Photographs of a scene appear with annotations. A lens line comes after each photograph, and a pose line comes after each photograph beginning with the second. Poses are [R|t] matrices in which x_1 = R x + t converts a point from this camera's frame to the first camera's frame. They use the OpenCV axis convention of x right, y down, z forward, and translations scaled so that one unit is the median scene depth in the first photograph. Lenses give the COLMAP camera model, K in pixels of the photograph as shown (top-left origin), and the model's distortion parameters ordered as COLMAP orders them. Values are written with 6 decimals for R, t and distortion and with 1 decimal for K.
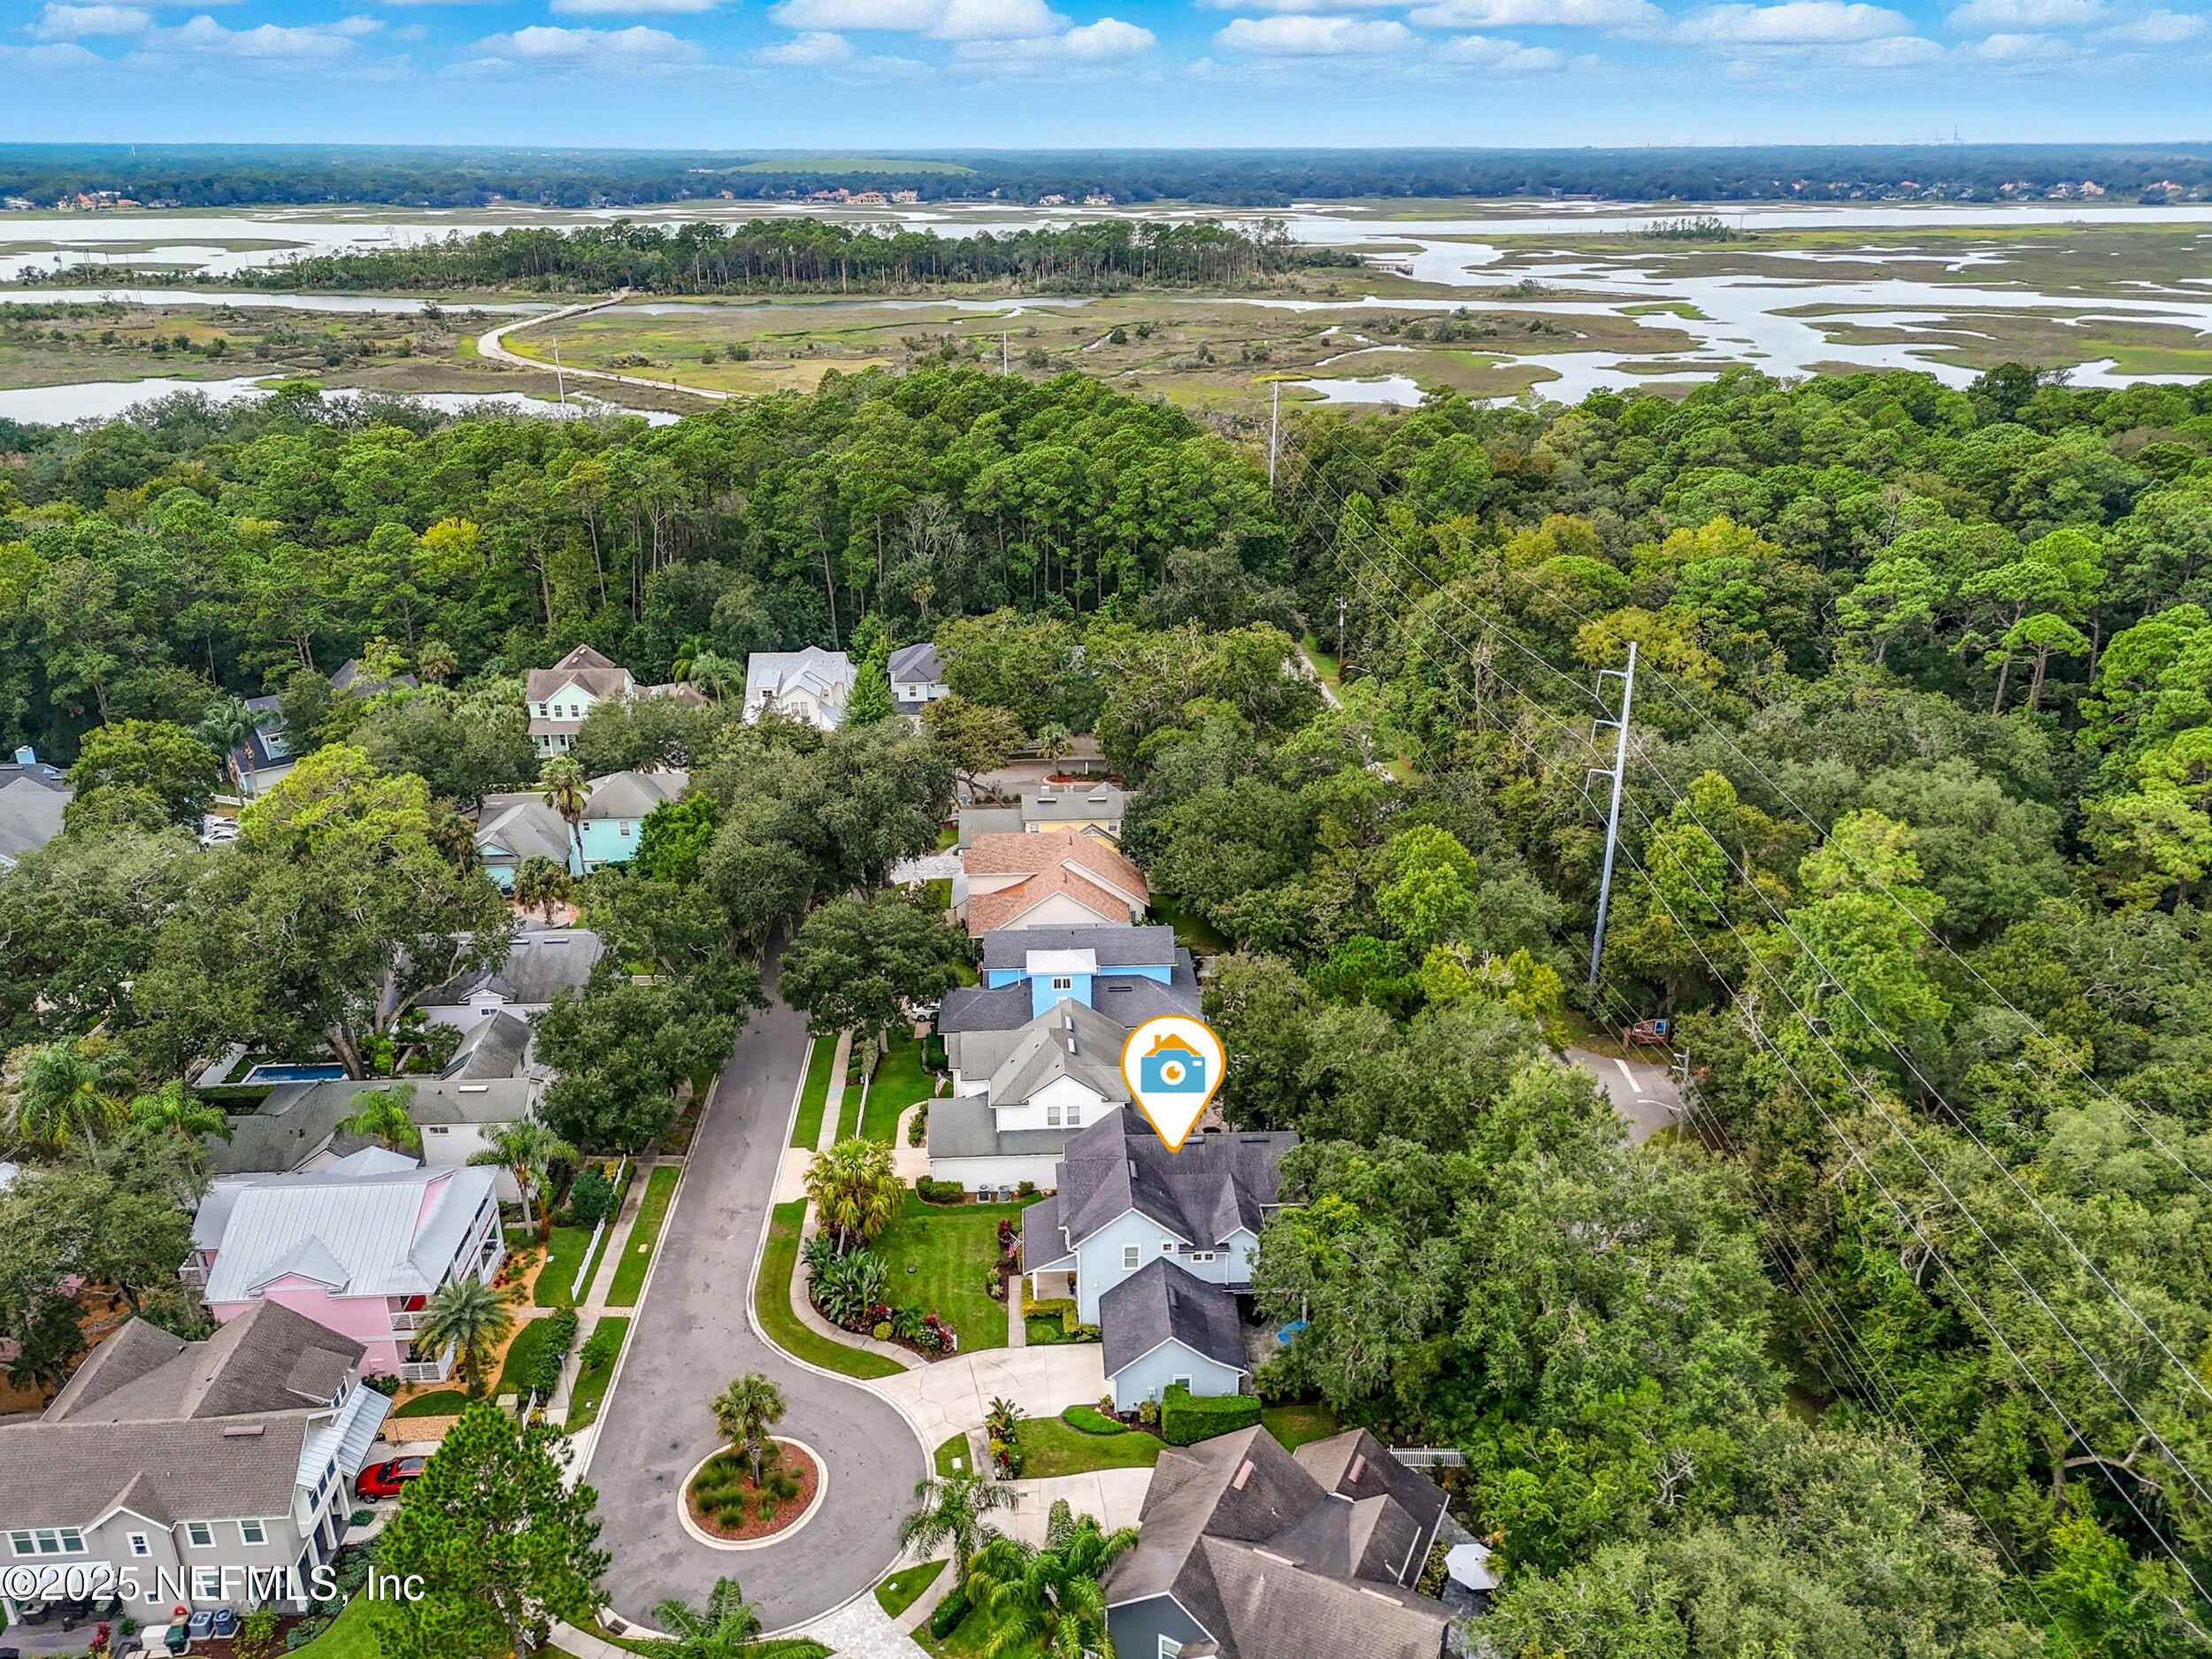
lens RADIAL K [[1635.6, 0, 1105.8], [0, 1635.6, 819.4], [0, 0, 1]] dist [0.055388, -0.048638]
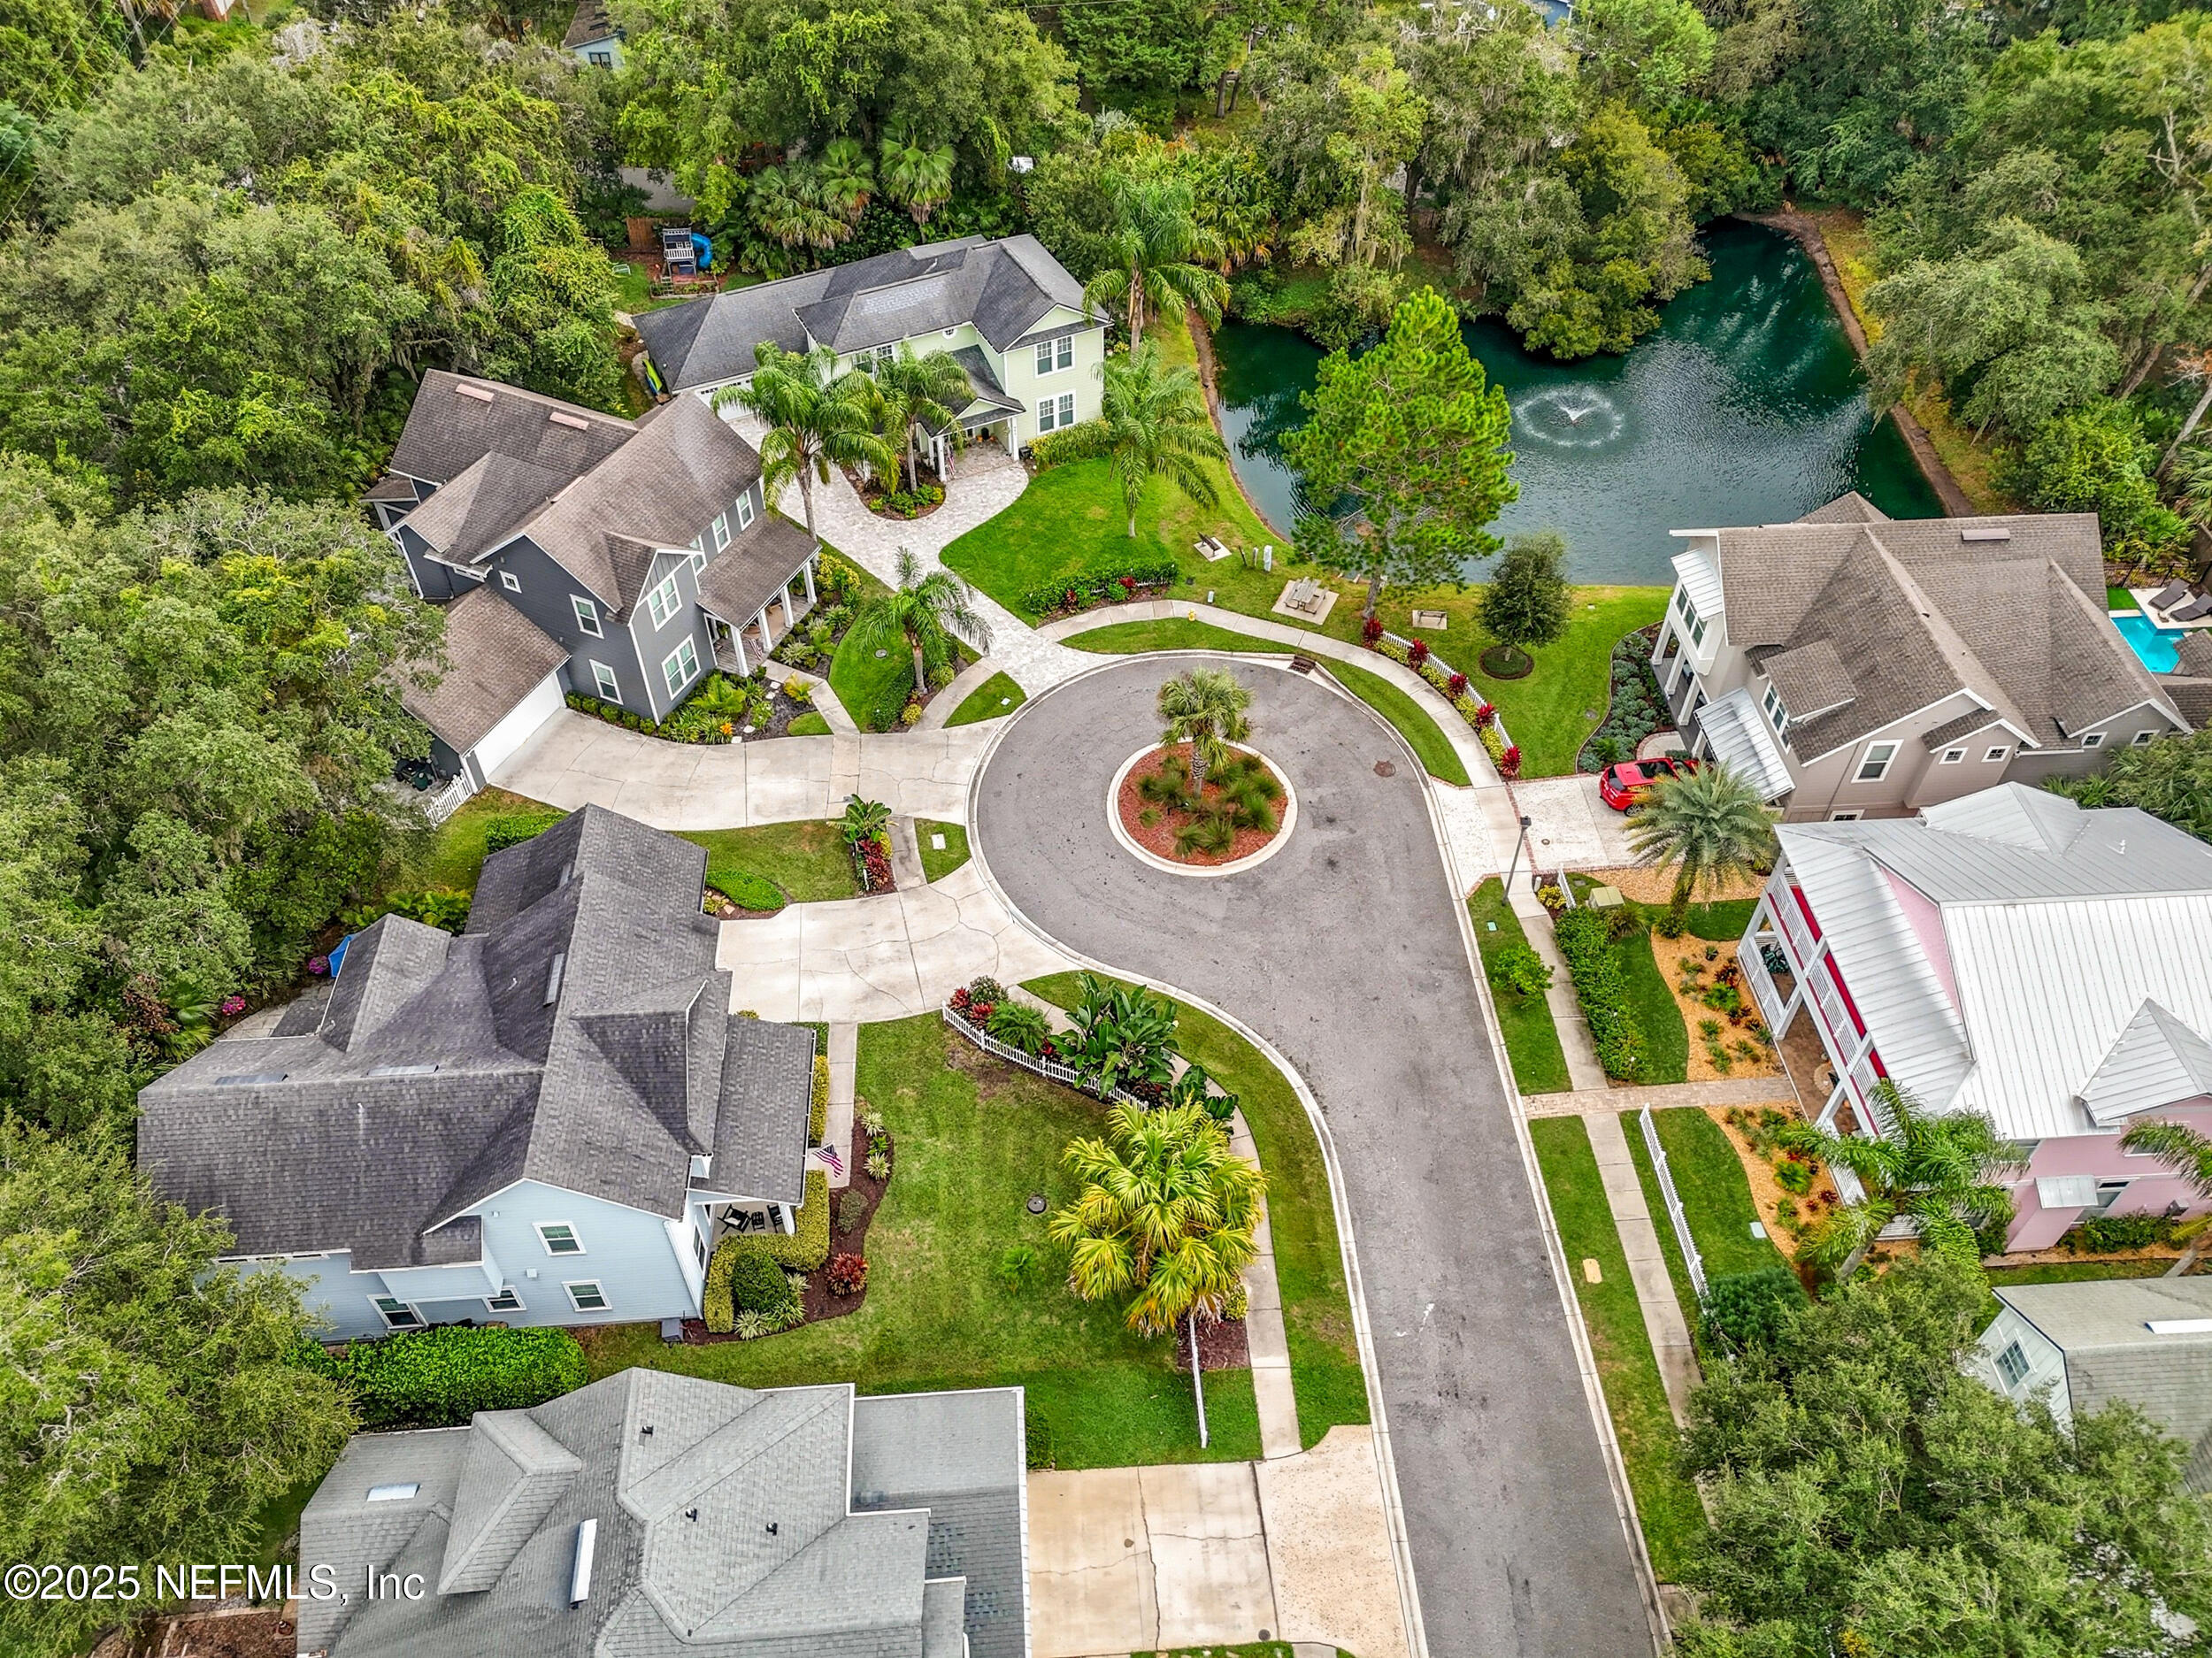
lens RADIAL K [[1615.2, 0, 1108.1], [0, 1615.2, 842.7], [0, 0, 1]] dist [0.077630, -0.083010]
pose [[-0.999932, 0.008902, -0.007534, -0.068001], [-0.003936, 0.350485, 0.936560, -0.119763], [0.010978, 0.936526, -0.350426, 0.529912]]
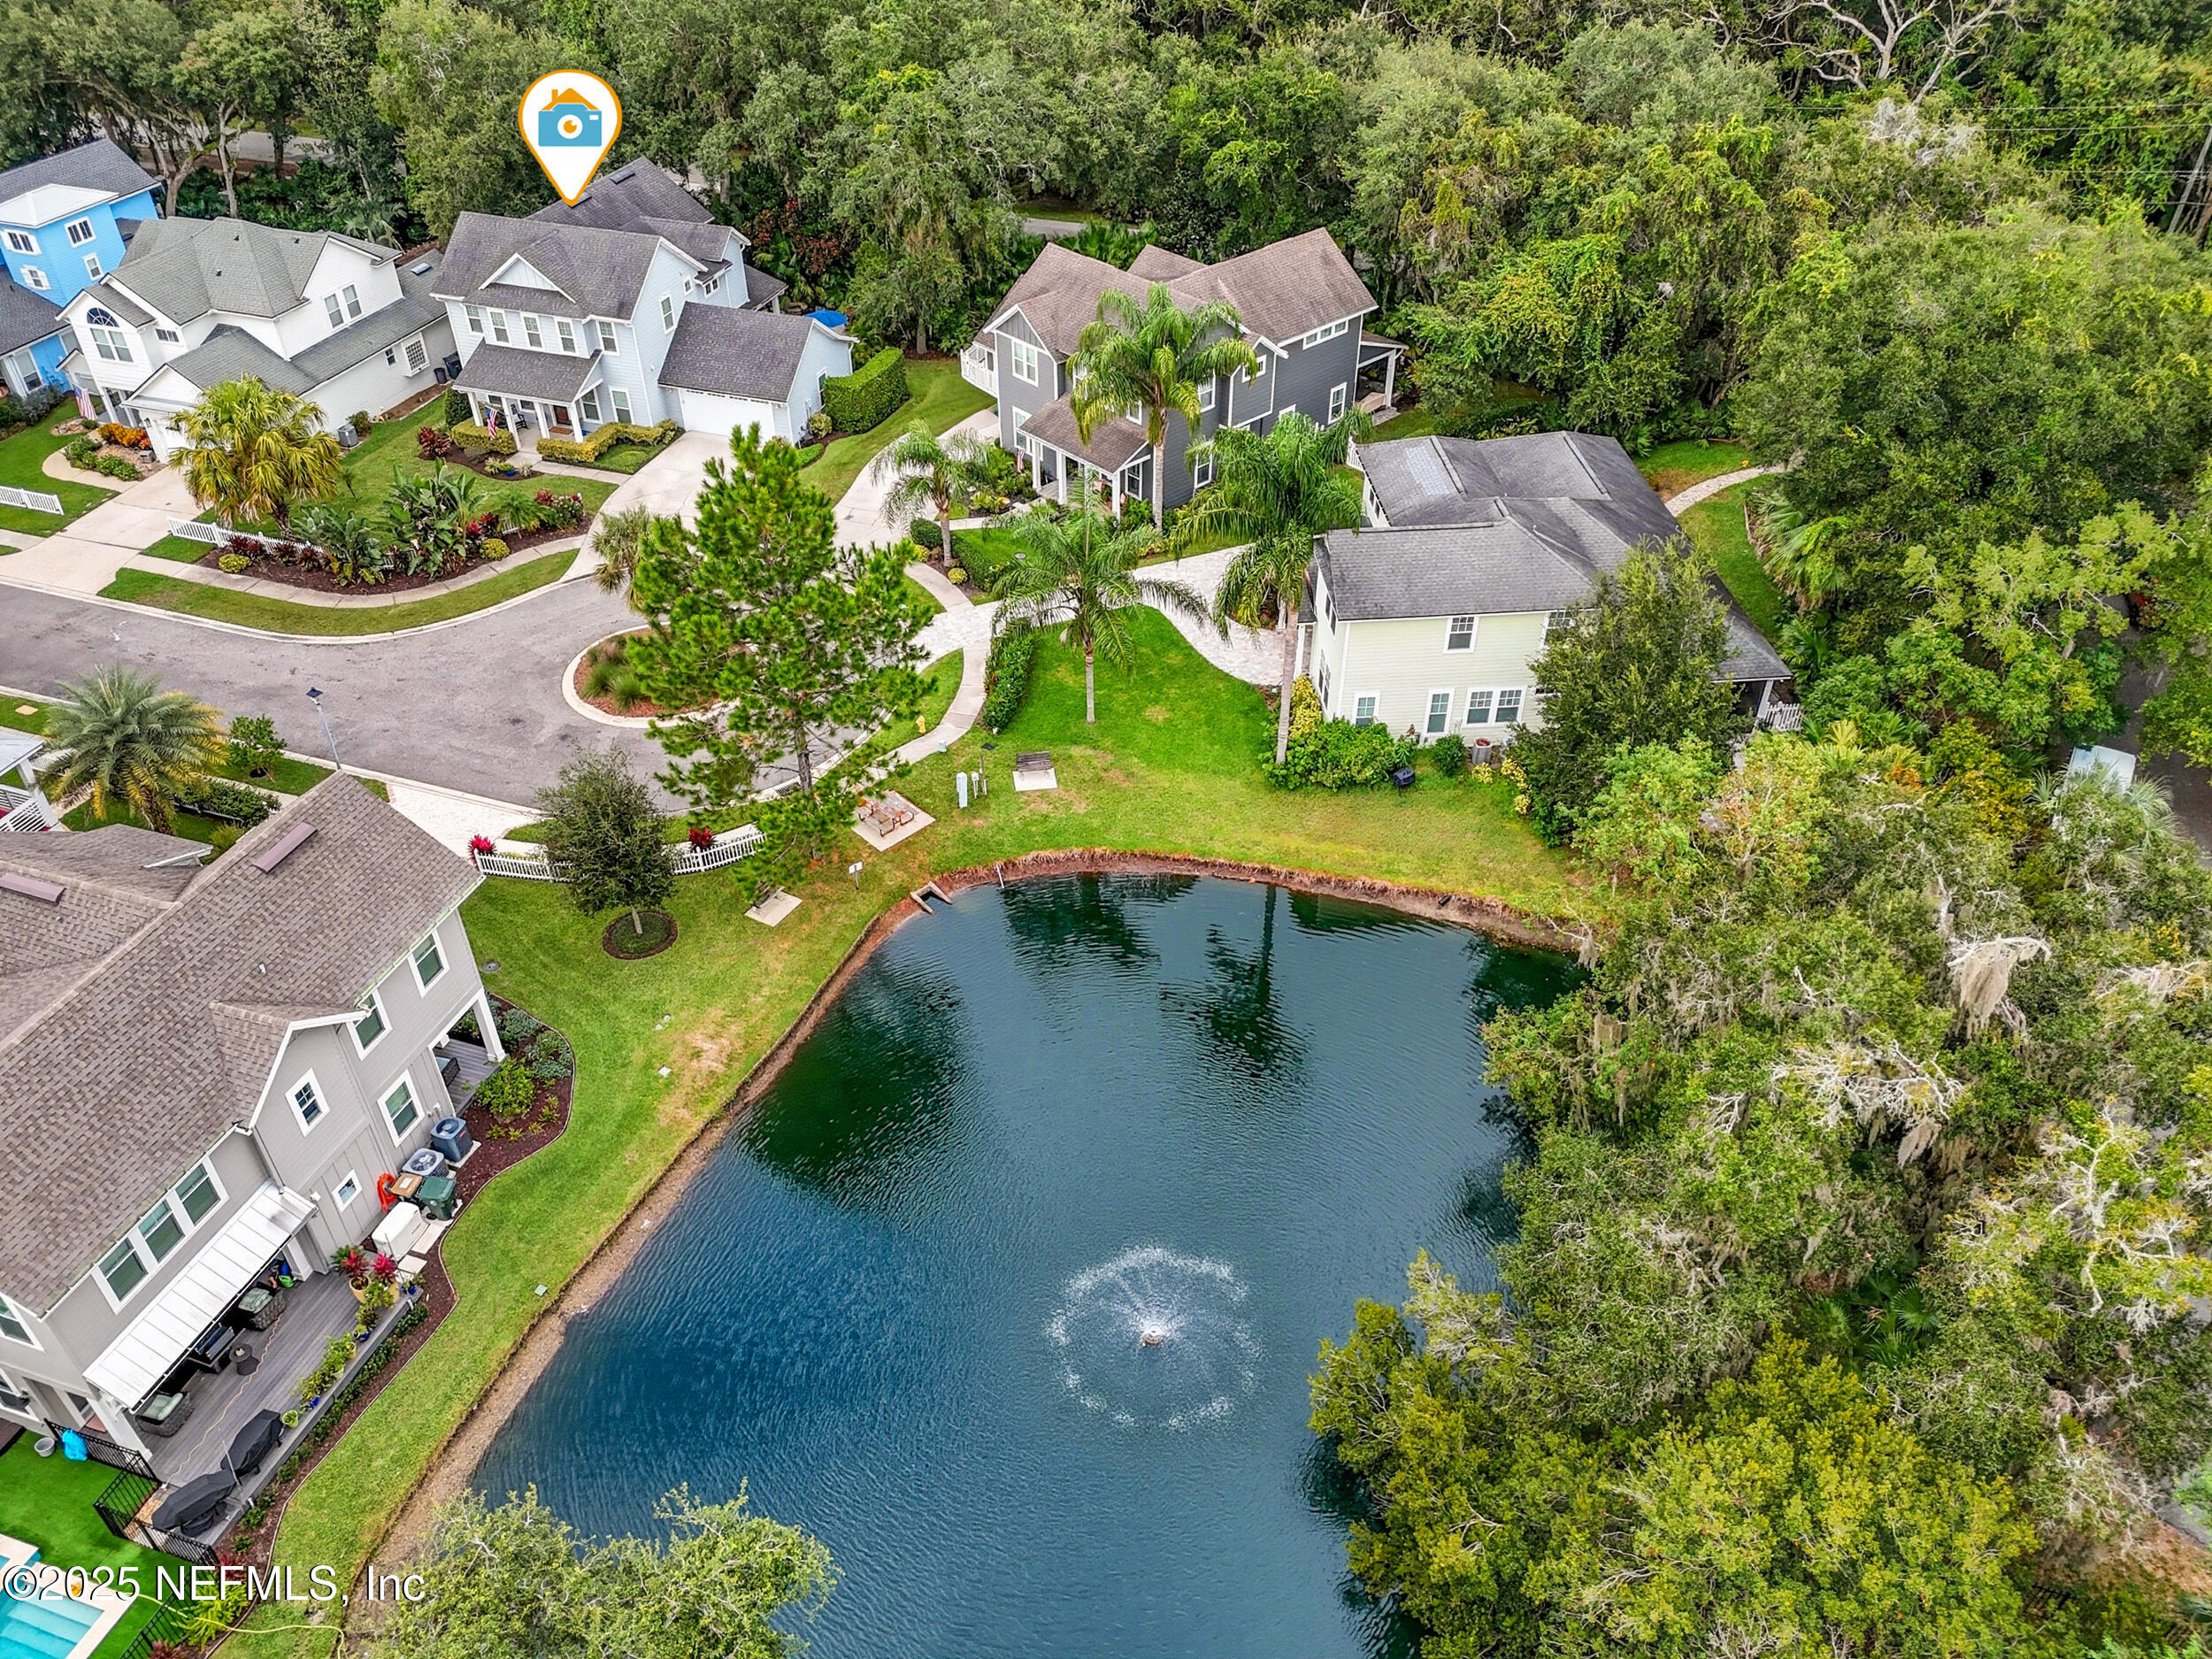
lens RADIAL K [[1635.6, 0, 1105.8], [0, 1635.6, 819.4], [0, 0, 1]] dist [0.055388, -0.048638]
pose [[0.369909, -0.569395, 0.734136, -0.300080], [0.351515, 0.817219, 0.456717, 0.079339], [-0.860003, 0.089117, 0.502448, 0.190447]]
